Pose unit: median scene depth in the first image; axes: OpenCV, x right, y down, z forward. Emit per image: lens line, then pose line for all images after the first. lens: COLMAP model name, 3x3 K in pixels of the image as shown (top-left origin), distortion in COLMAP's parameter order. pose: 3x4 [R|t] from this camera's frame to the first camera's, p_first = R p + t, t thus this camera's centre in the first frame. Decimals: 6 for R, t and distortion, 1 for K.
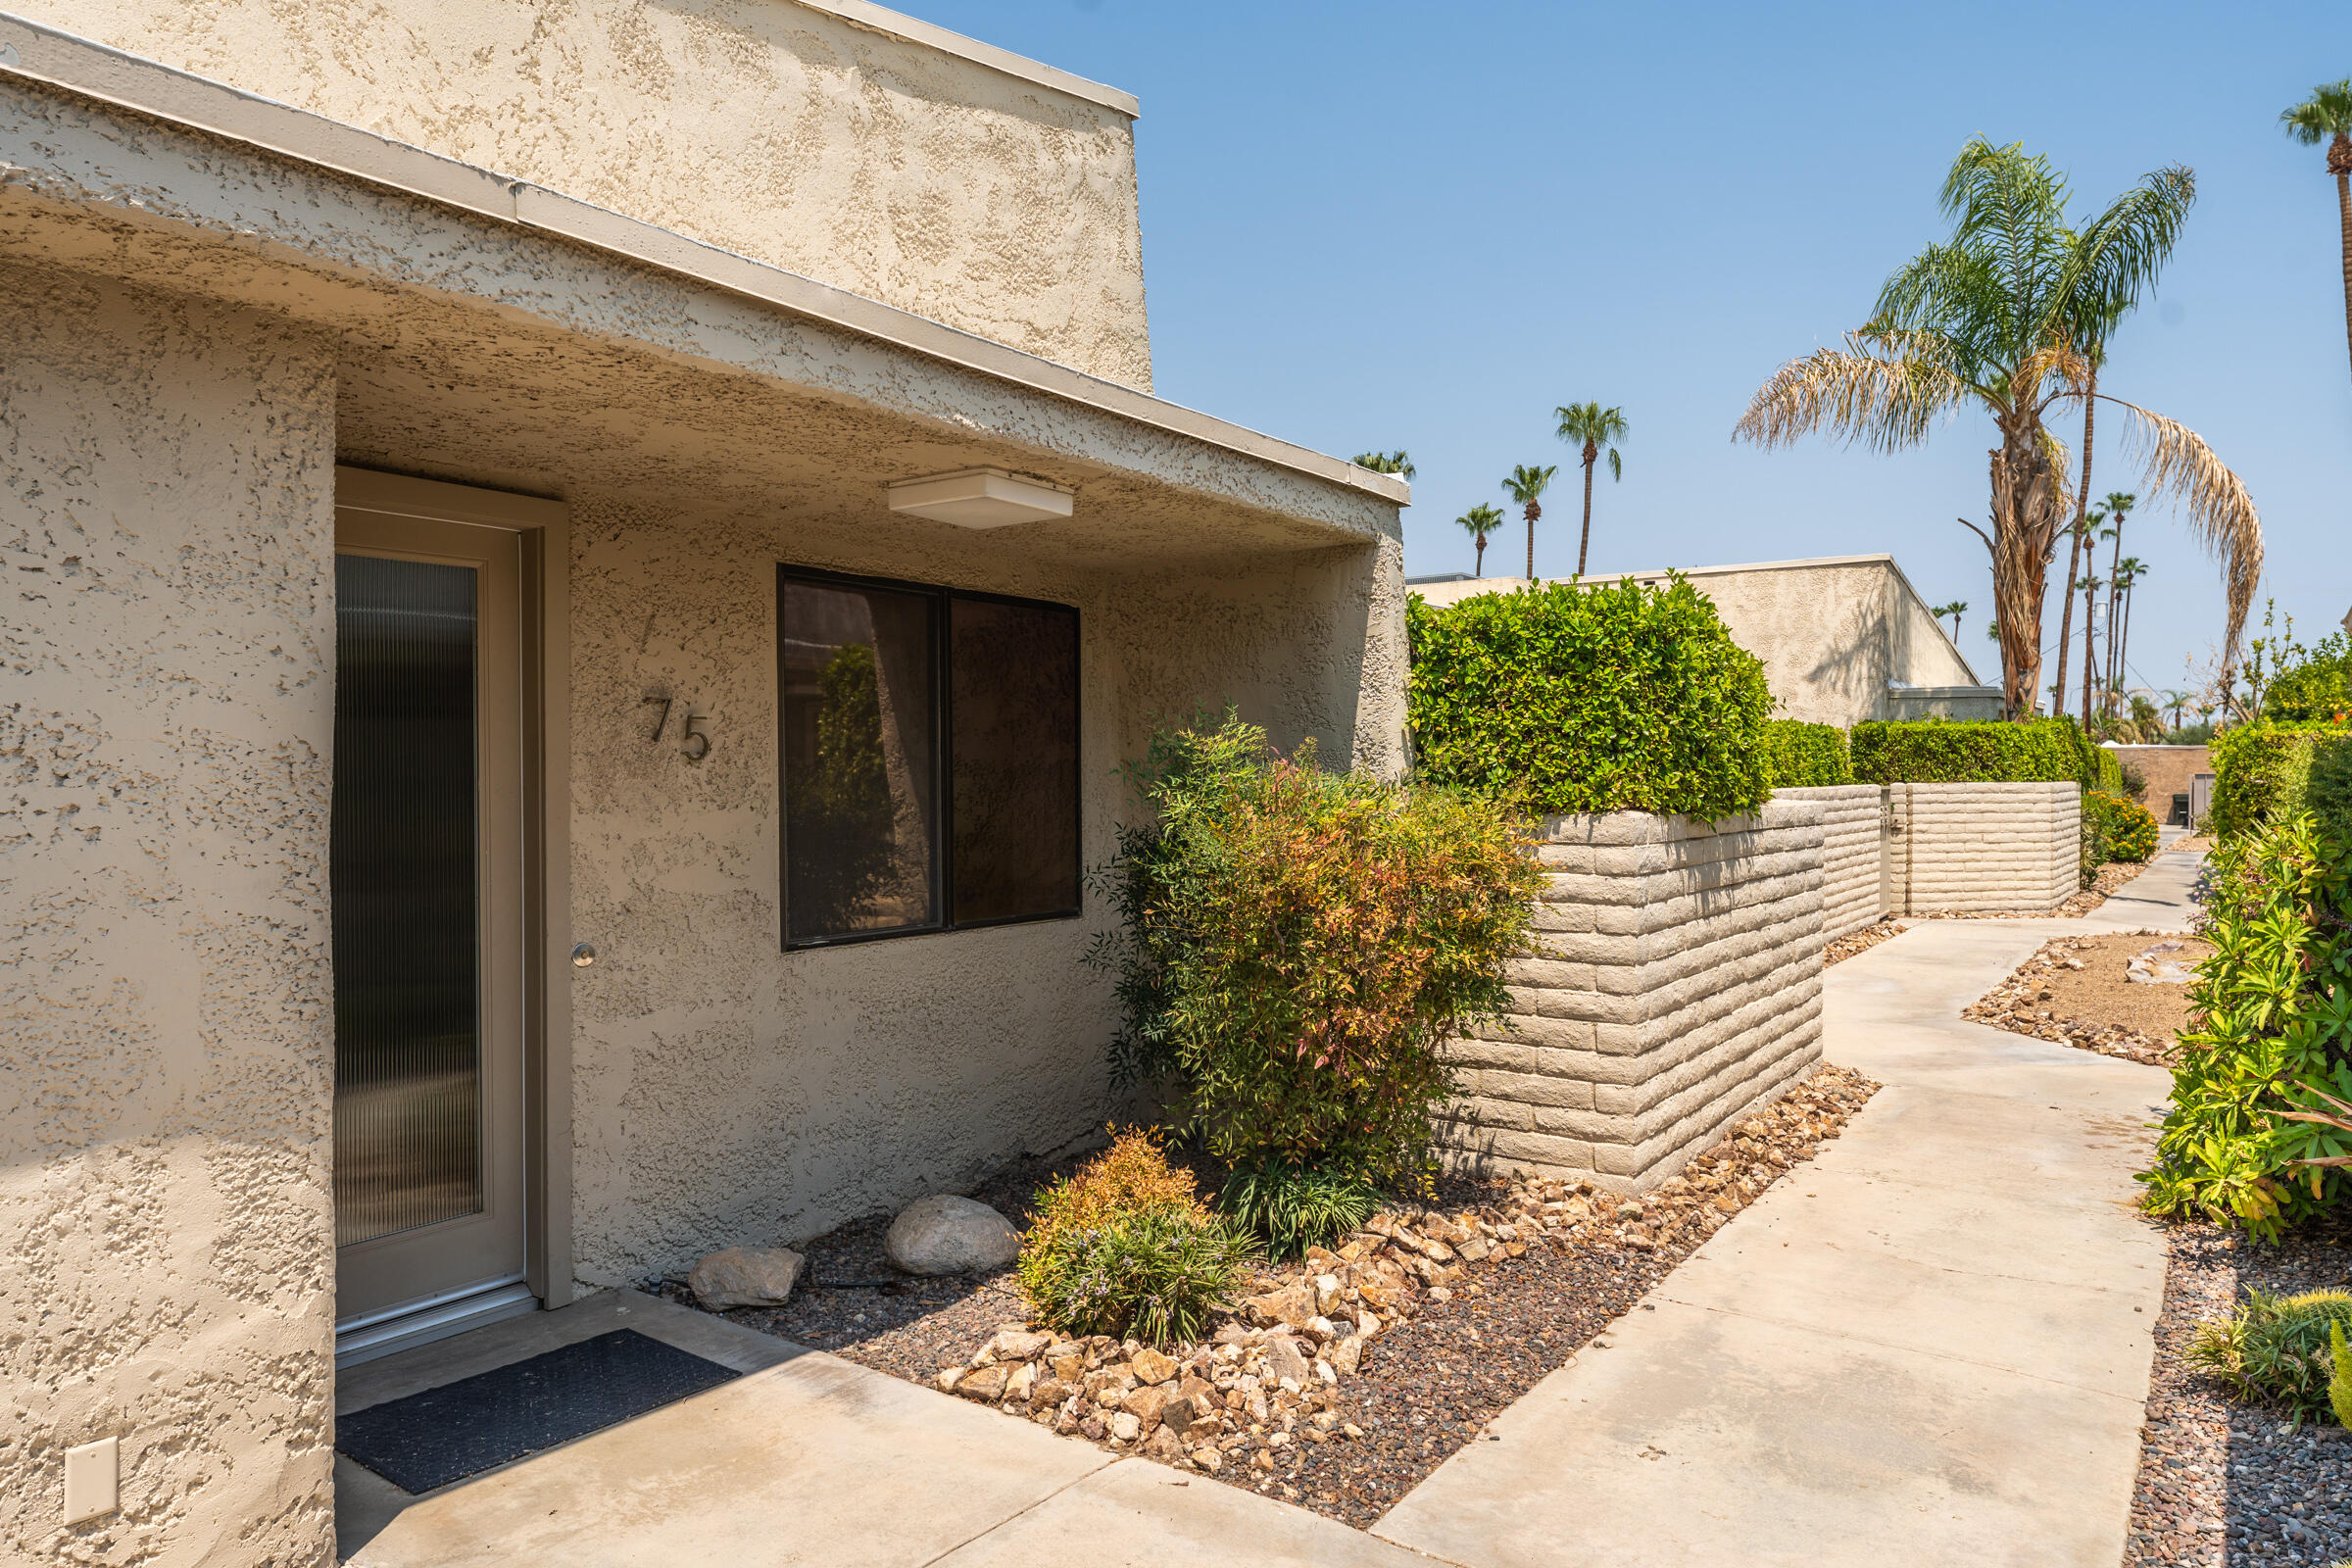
lens RADIAL K [[1548.5, 0, 1178.1], [0, 1548.5, 784.7], [0, 0, 1]] dist [0.002723, -0.002279]
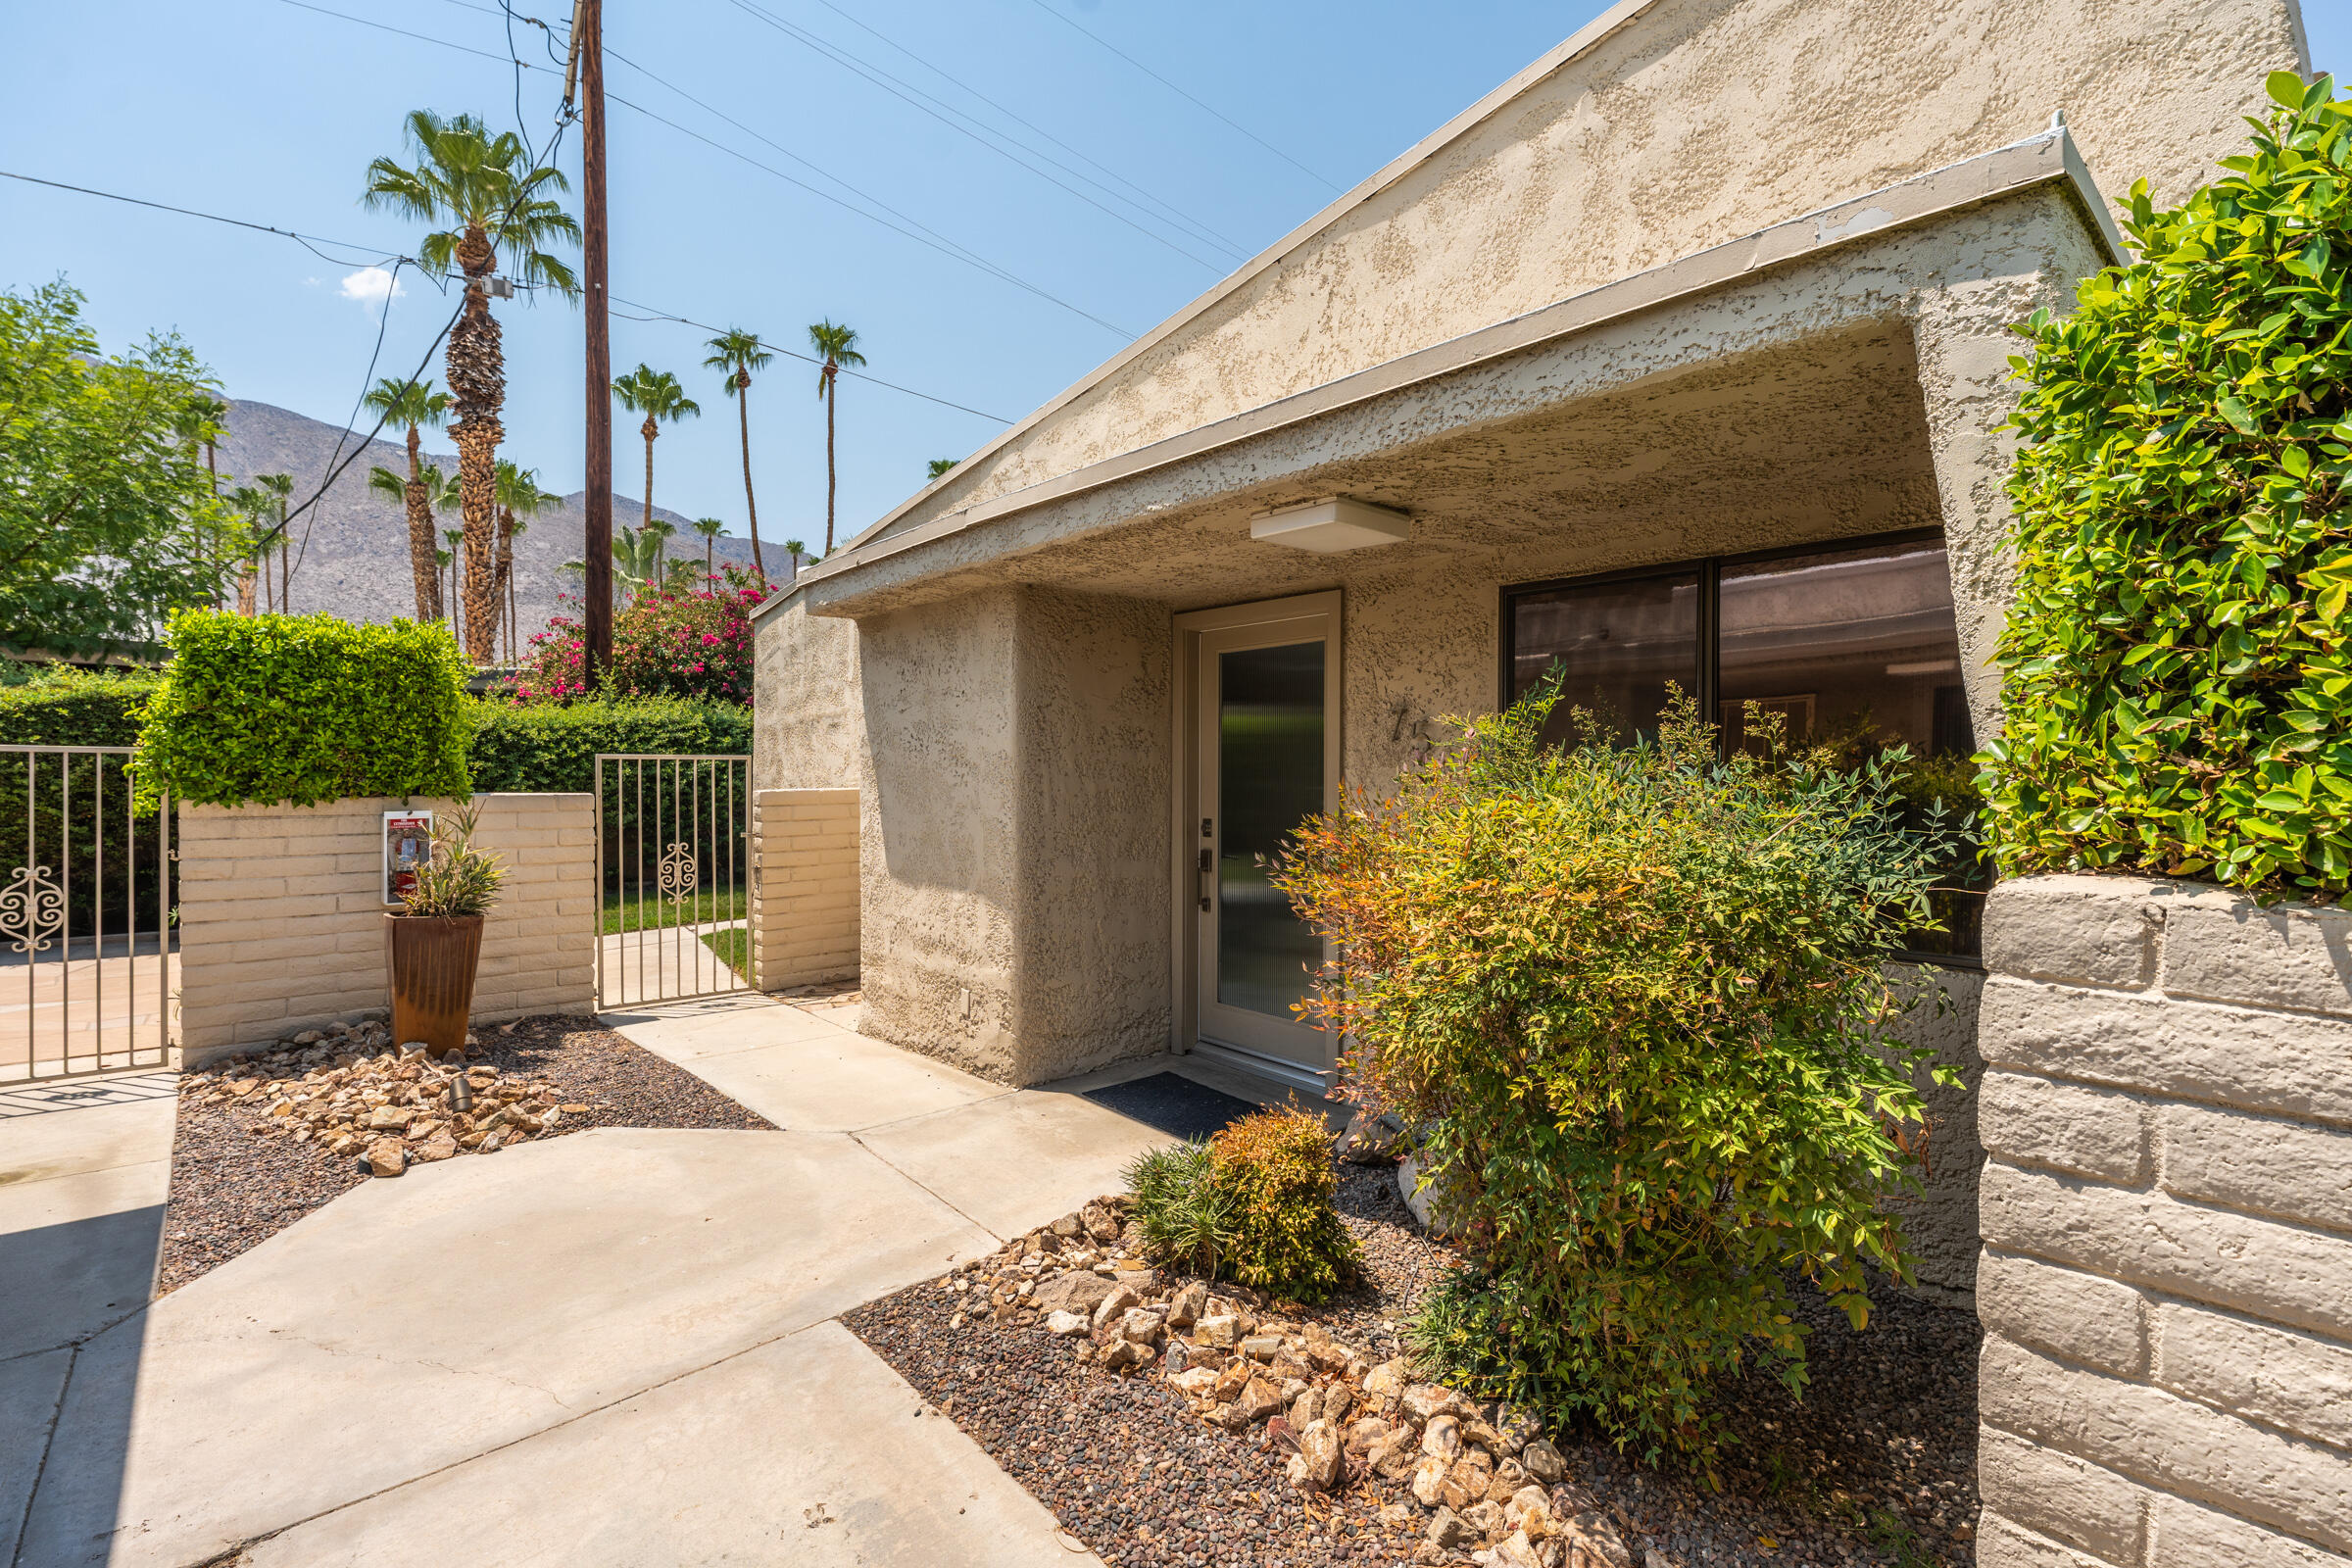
lens RADIAL K [[1096.5, 0, 1180.8], [0, 1096.5, 776.0], [0, 0, 1]] dist [-0.001377, -0.000701]
pose [[-0.251742, 0.005188, -0.967780, 0.894033], [-0.009279, 0.999927, 0.007774, -0.002288], [0.967750, 0.010937, -0.251675, 1.406703]]
